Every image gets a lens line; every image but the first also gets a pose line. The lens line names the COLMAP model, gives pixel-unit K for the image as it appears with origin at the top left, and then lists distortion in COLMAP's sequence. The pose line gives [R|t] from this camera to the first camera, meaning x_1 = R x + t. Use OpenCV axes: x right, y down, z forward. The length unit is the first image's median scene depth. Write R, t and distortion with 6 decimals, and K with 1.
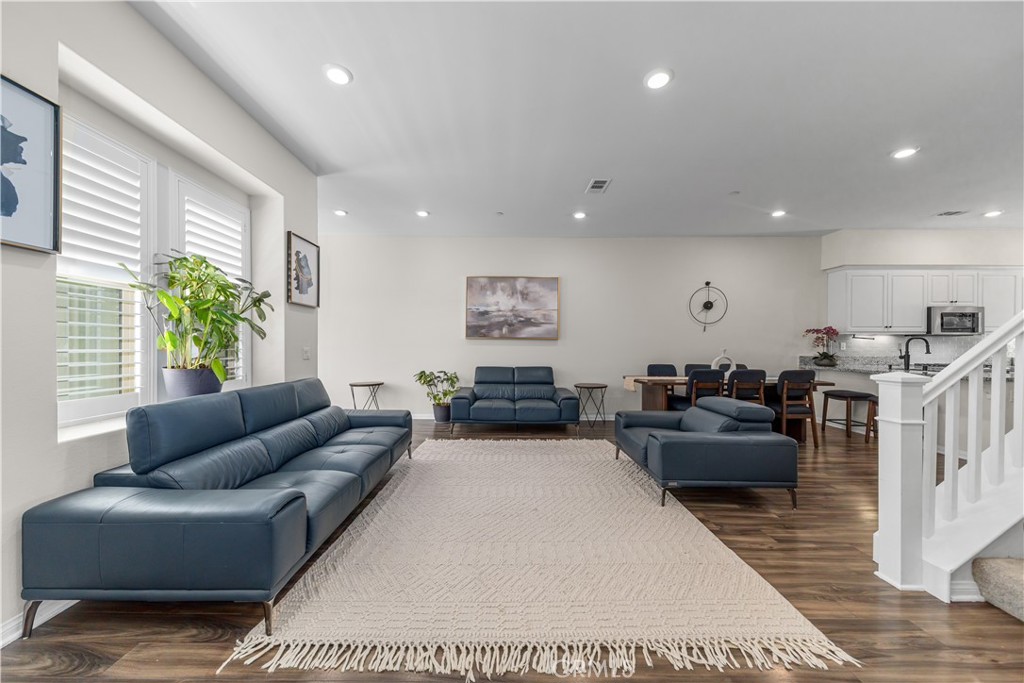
lens RADIAL K [[364.8, 0, 505.9], [0, 364.8, 346.7], [0, 0, 1]] dist [0.006276, -0.000516]
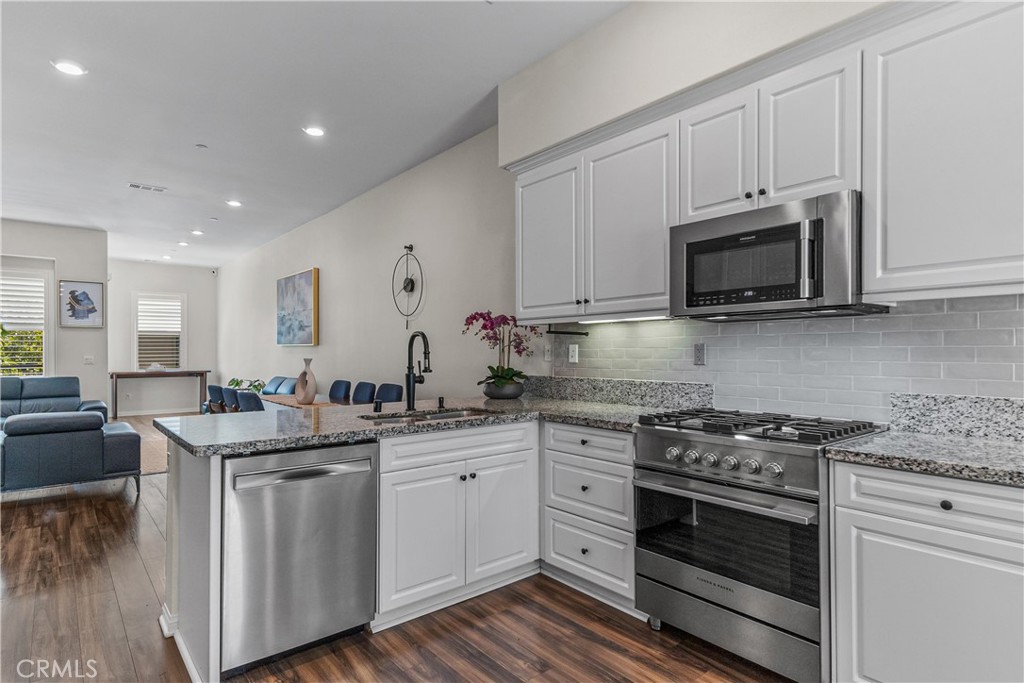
lens RADIAL K [[546.9, 0, 501.8], [0, 546.9, 349.1], [0, 0, 1]] dist [0.022802, -0.002086]
pose [[0.631000, -0.008218, -0.775740, 1.442560], [0.002978, 0.999962, -0.008171, -0.001017], [0.775777, 0.002846, 0.631000, 0.594597]]
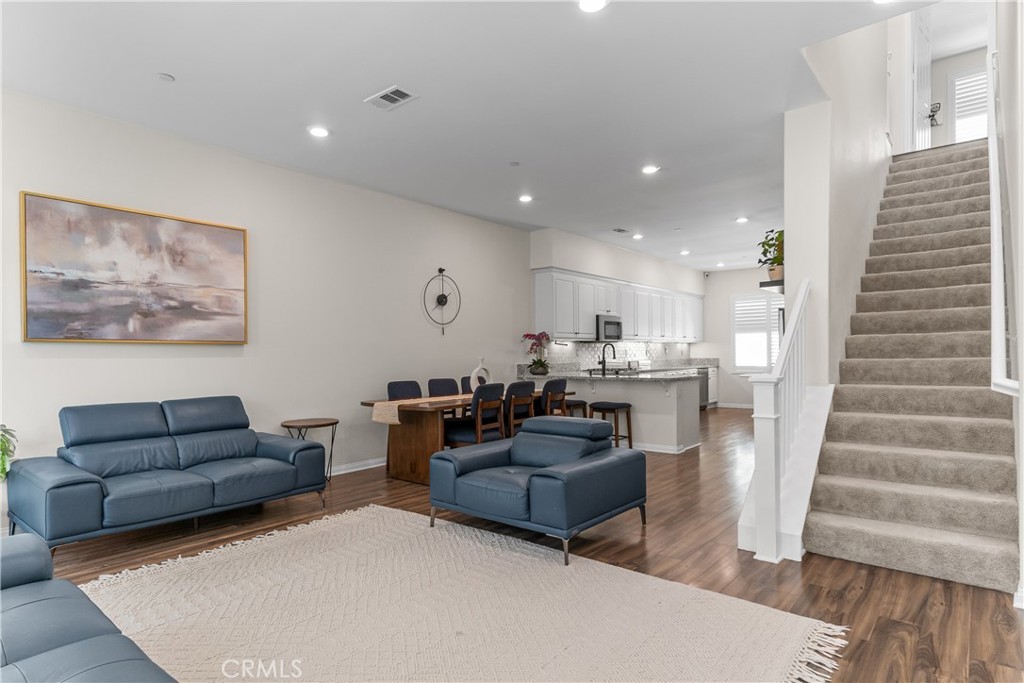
lens RADIAL K [[561.8, 0, 499.5], [0, 561.8, 359.3], [0, 0, 1]] dist [0.025566, -0.000576]
pose [[0.641455, -0.017059, 0.766971, -0.279671], [0.014383, 0.999844, 0.010209, -0.001234], [-0.767026, 0.004482, 0.641600, 0.179186]]
